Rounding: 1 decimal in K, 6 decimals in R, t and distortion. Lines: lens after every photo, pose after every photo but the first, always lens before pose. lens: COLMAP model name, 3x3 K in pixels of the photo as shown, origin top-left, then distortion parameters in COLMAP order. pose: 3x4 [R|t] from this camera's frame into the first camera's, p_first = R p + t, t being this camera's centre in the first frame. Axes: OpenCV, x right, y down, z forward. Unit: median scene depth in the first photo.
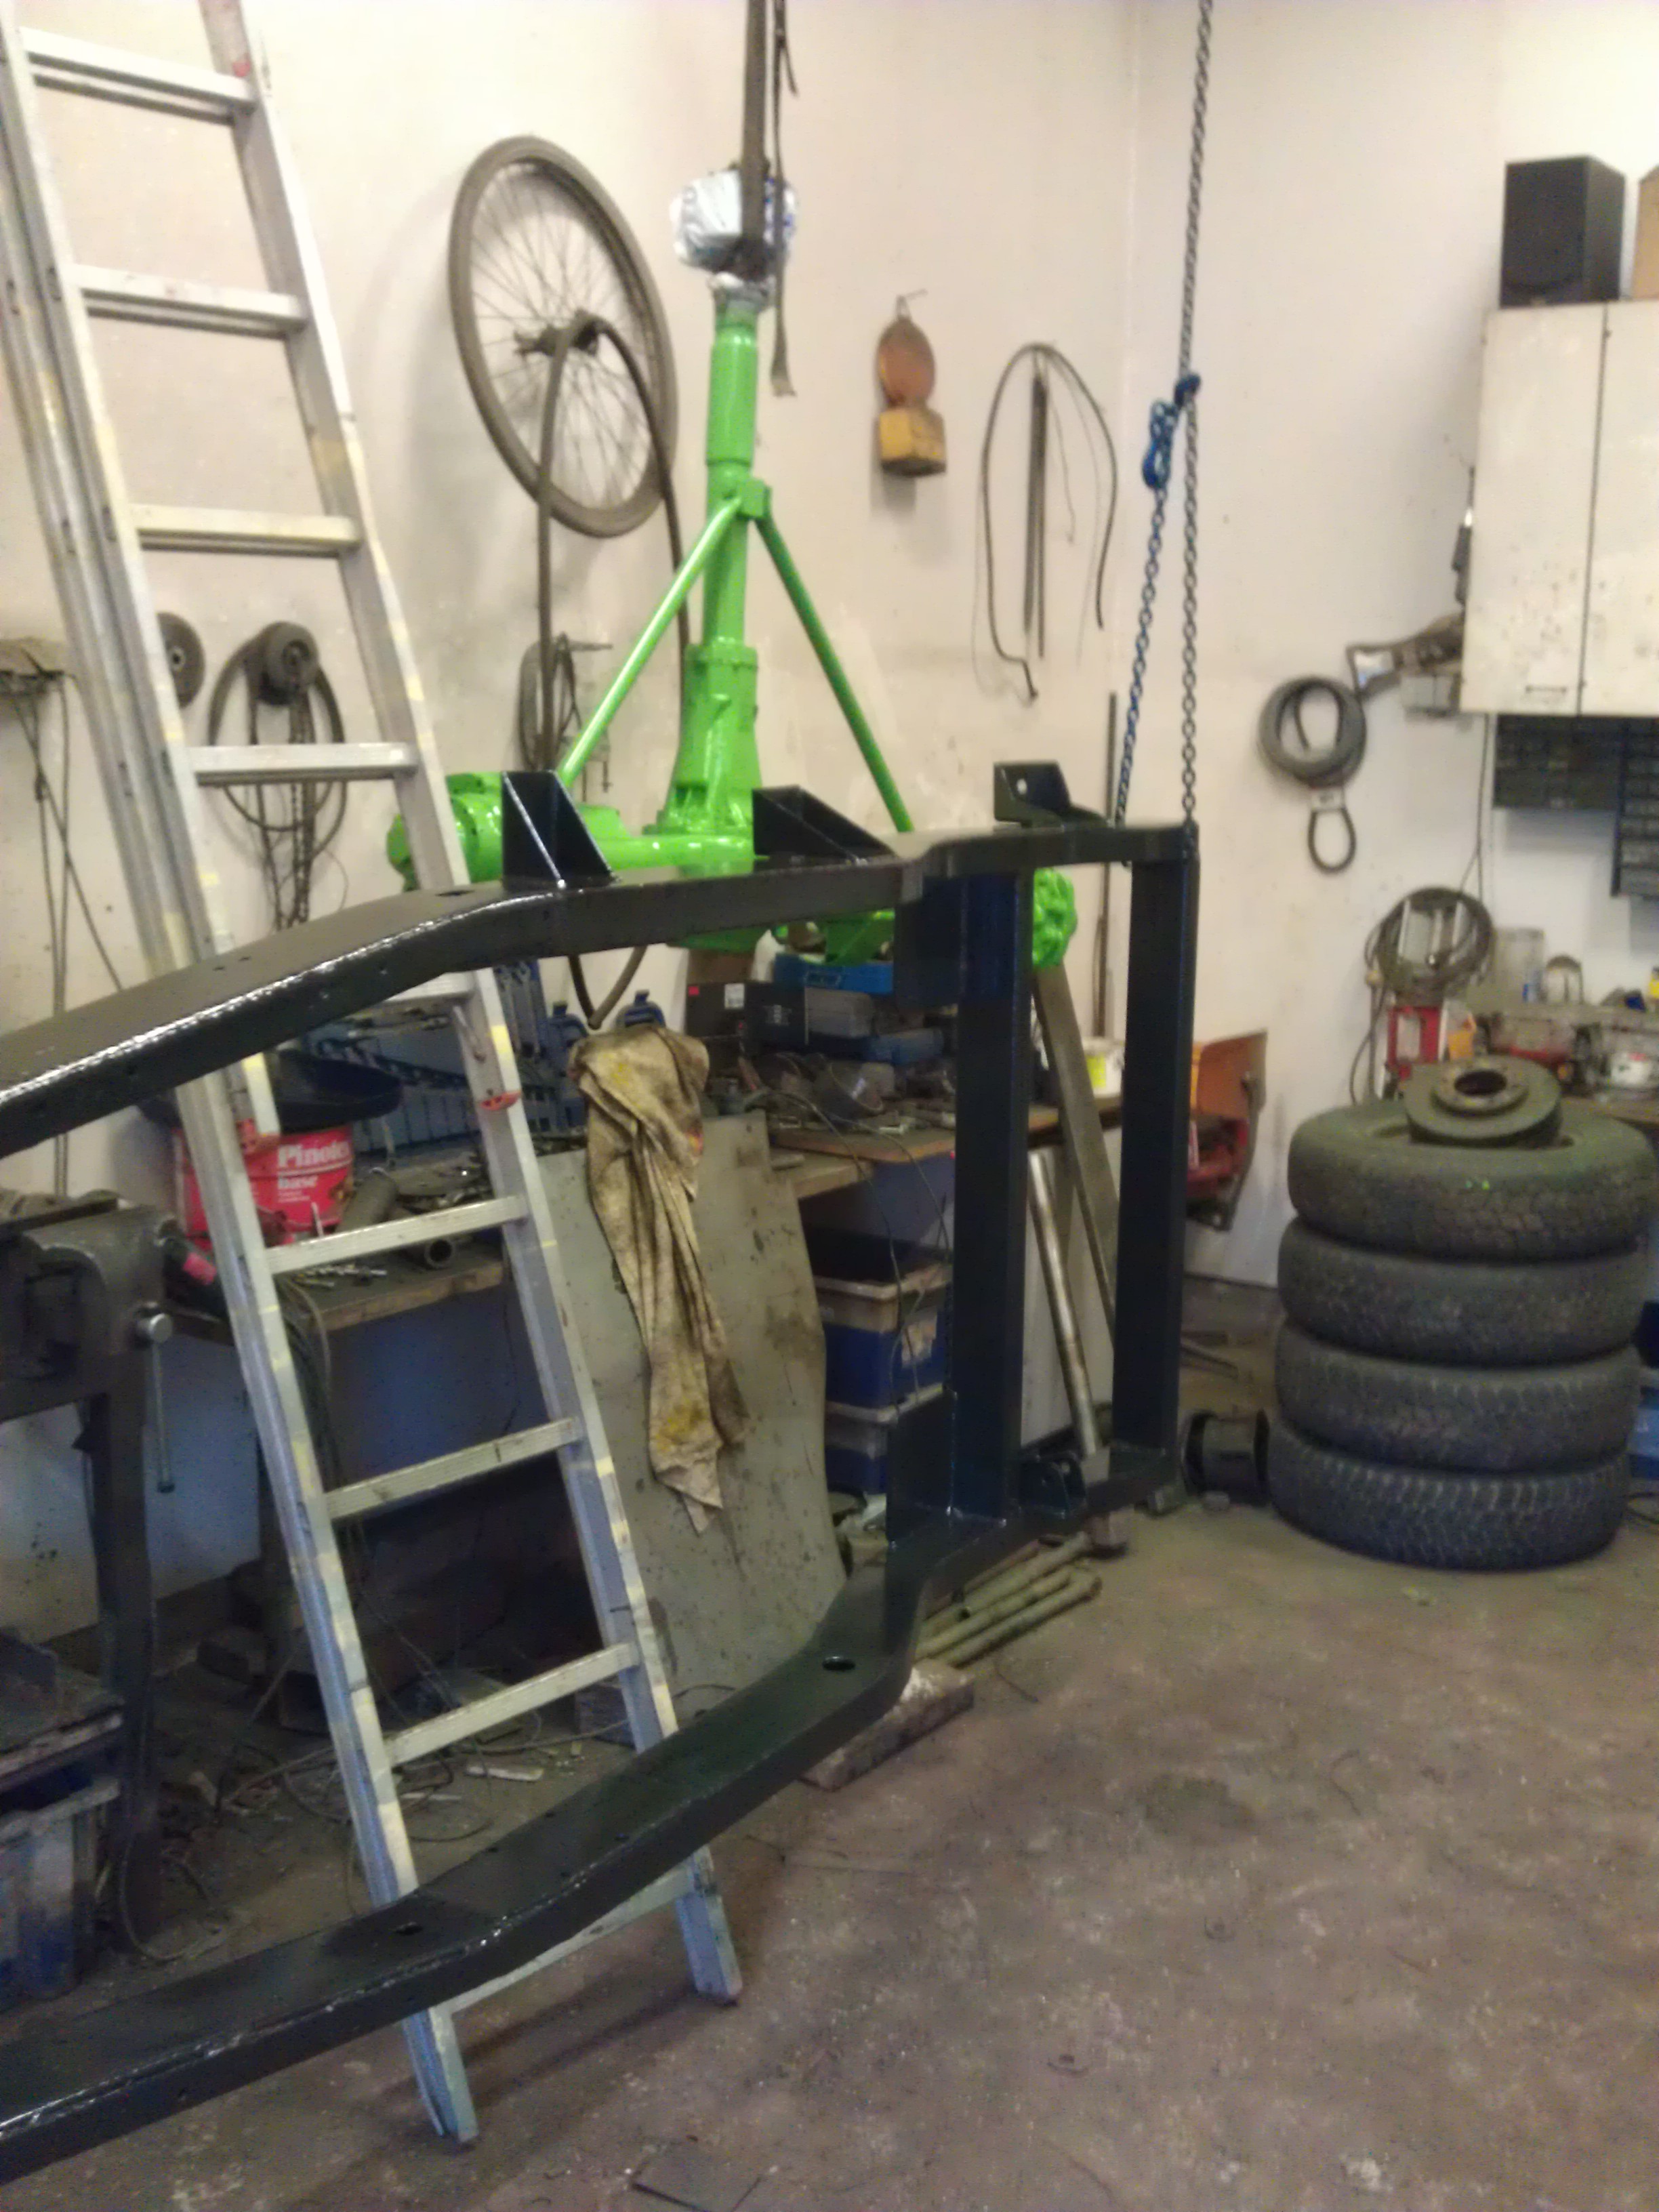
lens RADIAL K [[2338.1, 0, 829.5], [0, 2338.1, 1106.0], [0, 0, 1]] dist [0.020161, -0.199503]
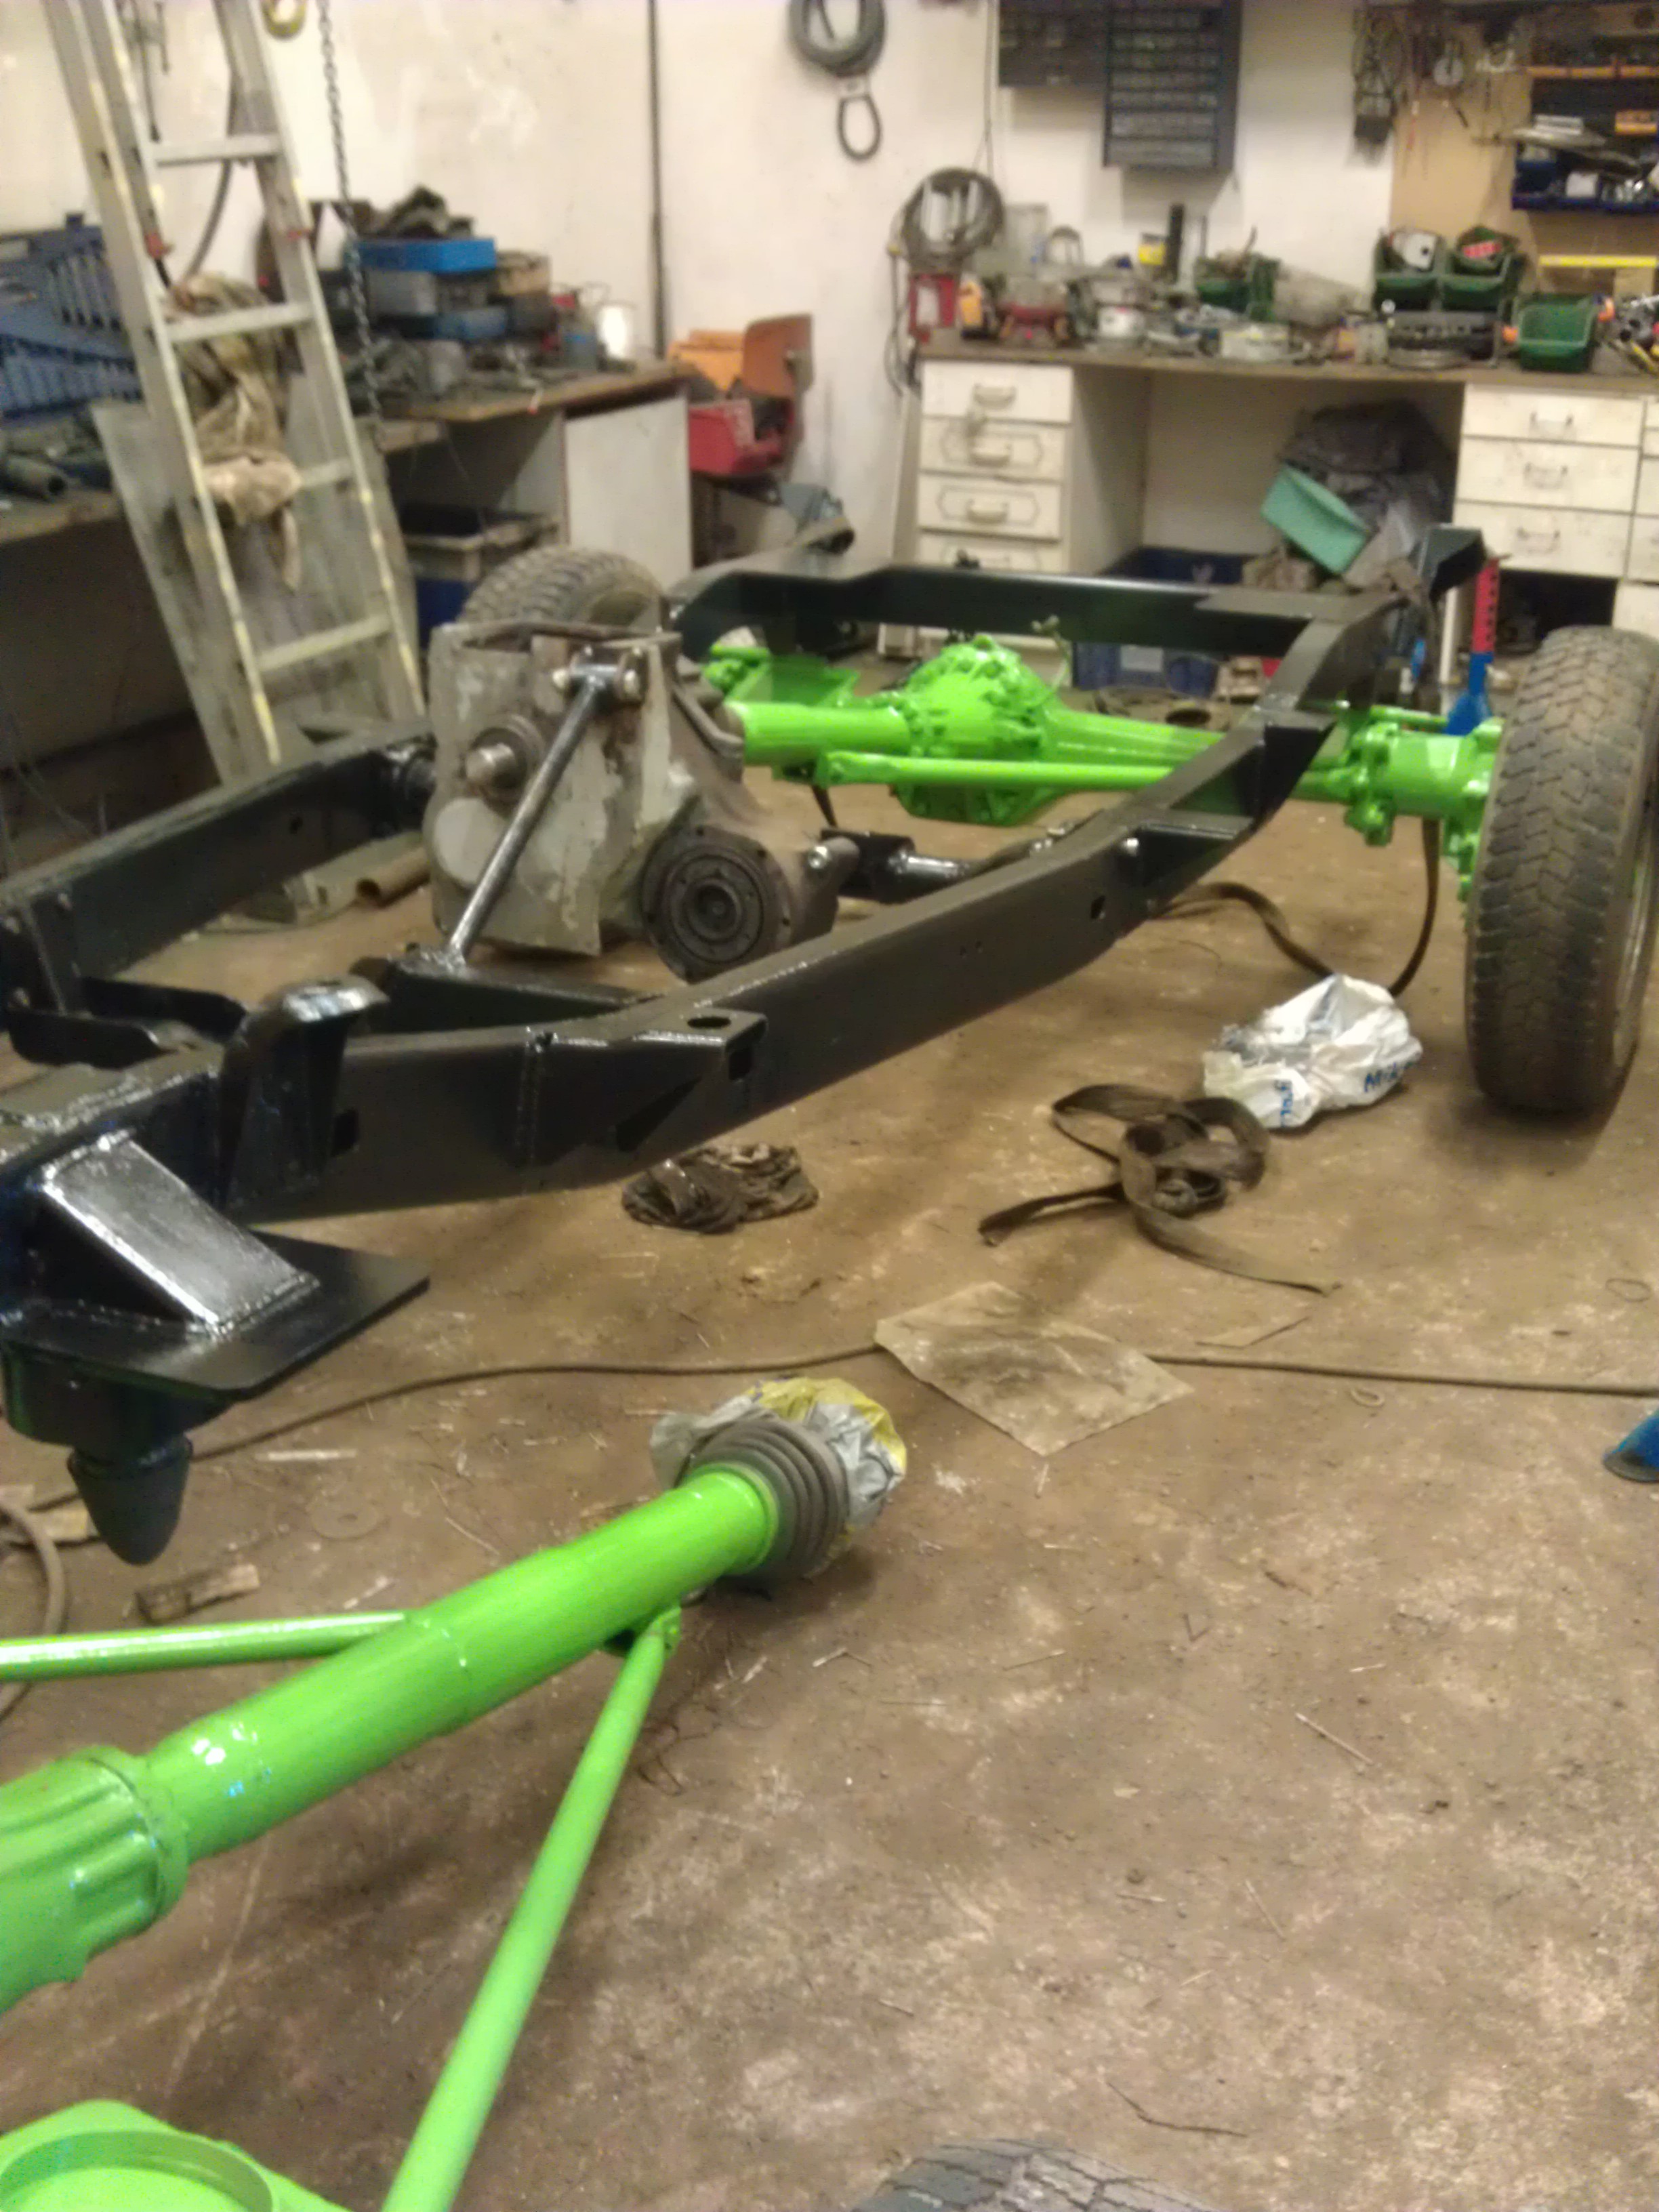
lens RADIAL K [[2338.1, 0, 829.5], [0, 2338.1, 1106.0], [0, 0, 1]] dist [0.020161, -0.199503]
pose [[0.985979, -0.081864, 0.145409, 0.008670], [0.045037, 0.969605, 0.240494, 0.067573], [-0.160677, -0.230574, 0.959697, -0.139060]]
